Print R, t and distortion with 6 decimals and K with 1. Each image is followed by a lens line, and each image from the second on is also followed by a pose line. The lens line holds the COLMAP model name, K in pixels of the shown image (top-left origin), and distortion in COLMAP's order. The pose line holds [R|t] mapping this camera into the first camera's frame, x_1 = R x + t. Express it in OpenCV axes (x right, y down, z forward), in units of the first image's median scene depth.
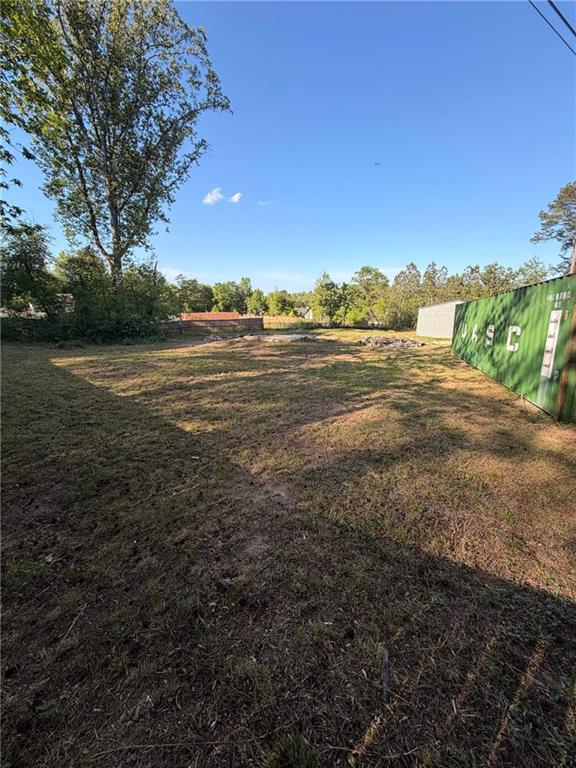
lens RADIAL K [[305.4, 0, 289.2], [0, 305.4, 382.3], [0, 0, 1]] dist [-0.000721, -0.000202]
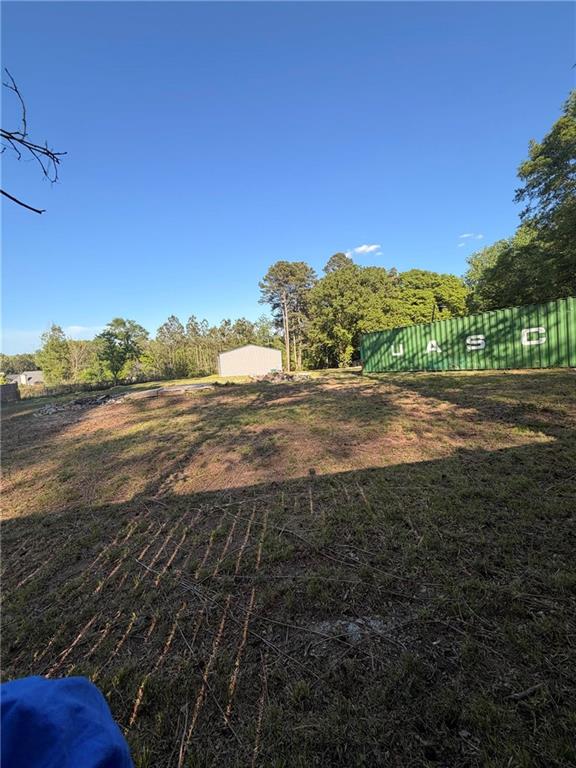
lens RADIAL K [[305.4, 0, 302.6], [0, 305.4, 392.2], [0, 0, 1]] dist [-0.000721, -0.000202]
pose [[0.633268, -0.155172, 0.758217, -0.933100], [0.260096, 0.965383, -0.019664, -0.062140], [-0.728918, 0.209662, 0.651706, 0.455093]]
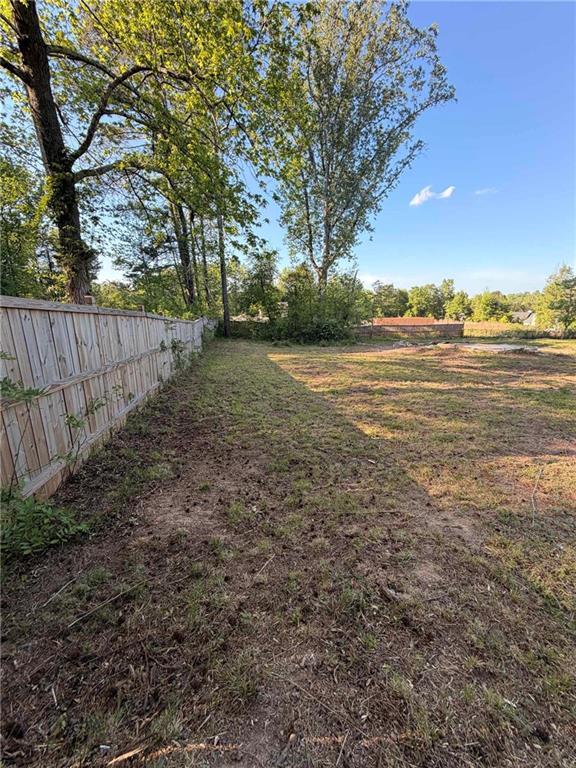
lens RADIAL K [[305.4, 0, 288.0], [0, 305.4, 382.7], [0, 0, 1]] dist [-0.000721, -0.000202]
pose [[0.826636, 0.118814, -0.550052, -0.003546], [-0.126417, 0.991681, 0.024225, -0.002356], [0.548354, 0.049510, 0.834779, -0.011922]]
